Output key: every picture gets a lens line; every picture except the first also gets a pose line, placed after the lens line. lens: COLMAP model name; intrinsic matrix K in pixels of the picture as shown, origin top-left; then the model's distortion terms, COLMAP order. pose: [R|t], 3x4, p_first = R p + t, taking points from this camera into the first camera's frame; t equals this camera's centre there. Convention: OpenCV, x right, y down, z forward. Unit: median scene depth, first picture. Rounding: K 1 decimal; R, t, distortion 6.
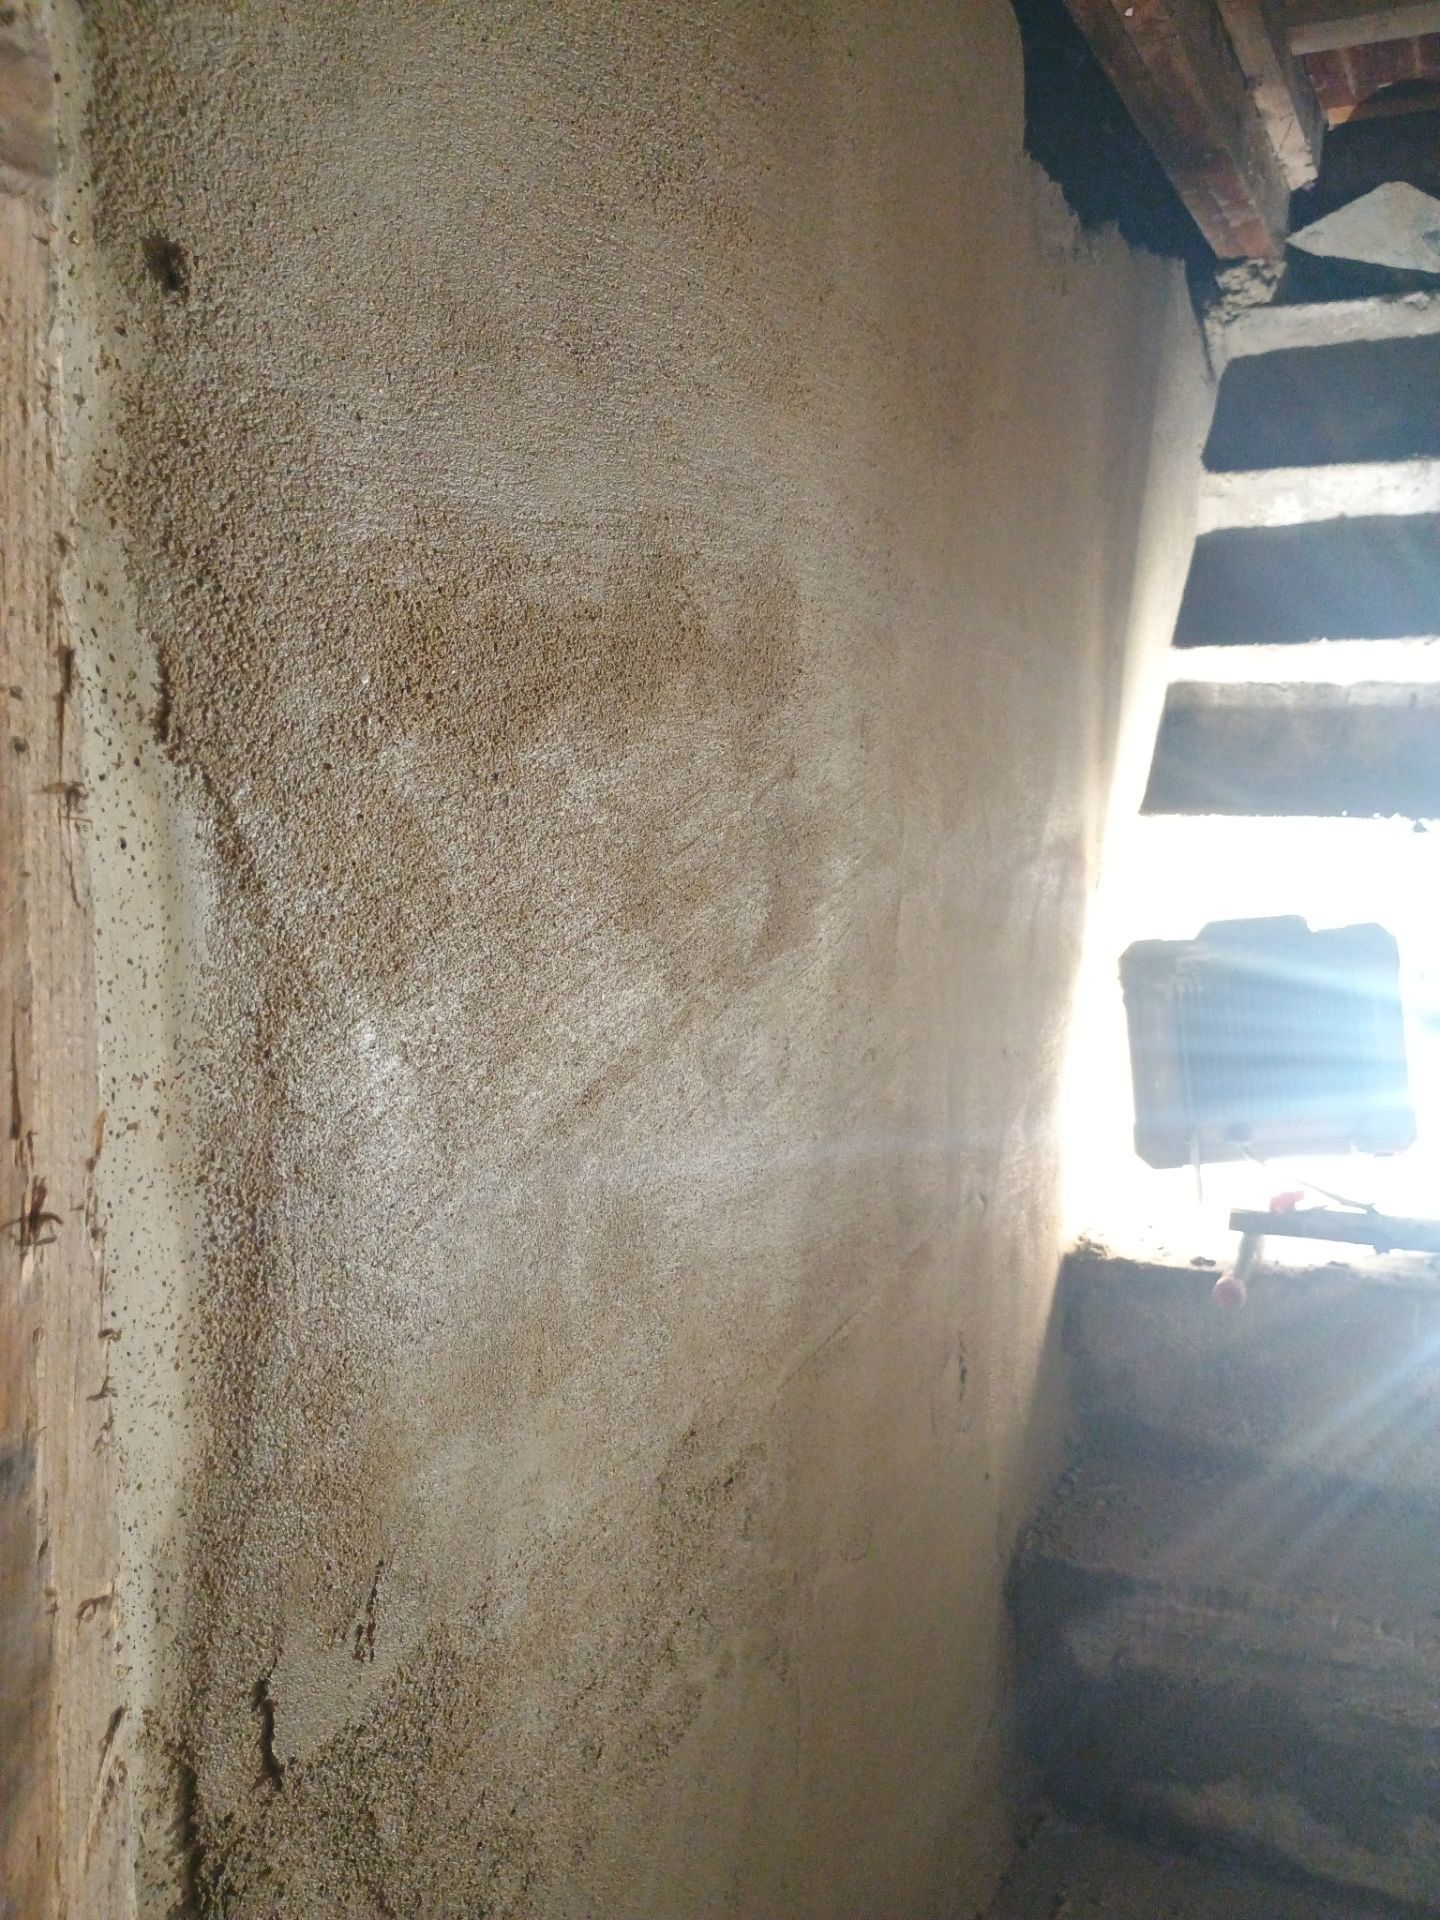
lens RADIAL K [[1649.6, 0, 723.7], [0, 1649.6, 970.0], [0, 0, 1]] dist [0.046609, -0.069213]
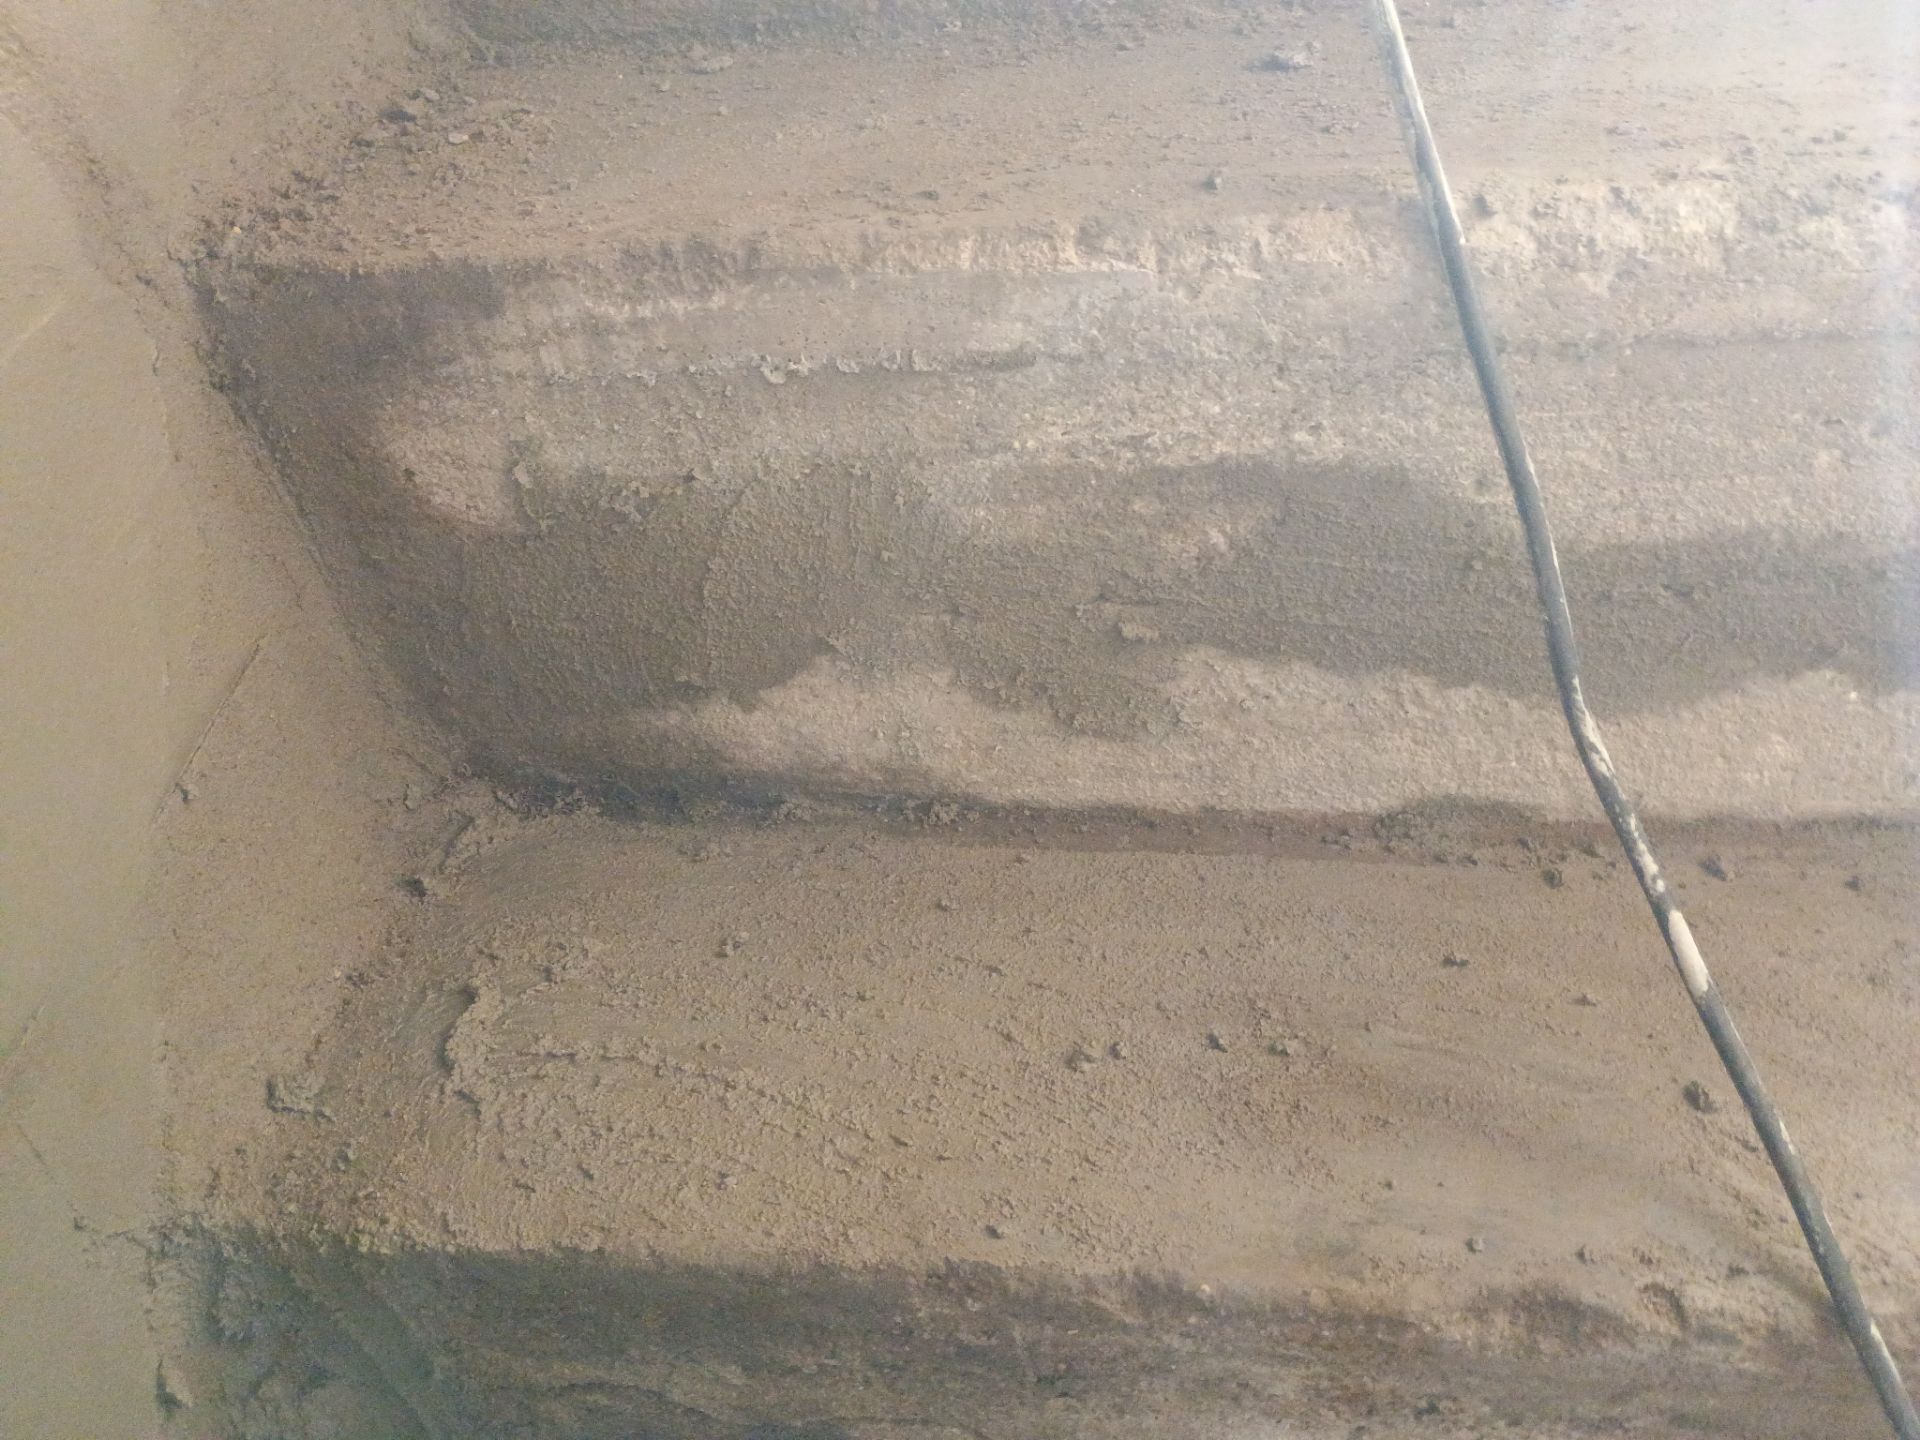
lens RADIAL K [[1649.9, 0, 960.0], [0, 1649.9, 720.0], [0, 0, 1]] dist [0.048259, -0.071535]
pose [[0.953855, -0.233065, 0.189320, 0.264162], [0.120448, 0.874538, 0.469761, 0.301158], [-0.275052, -0.425280, 0.862255, 0.611904]]
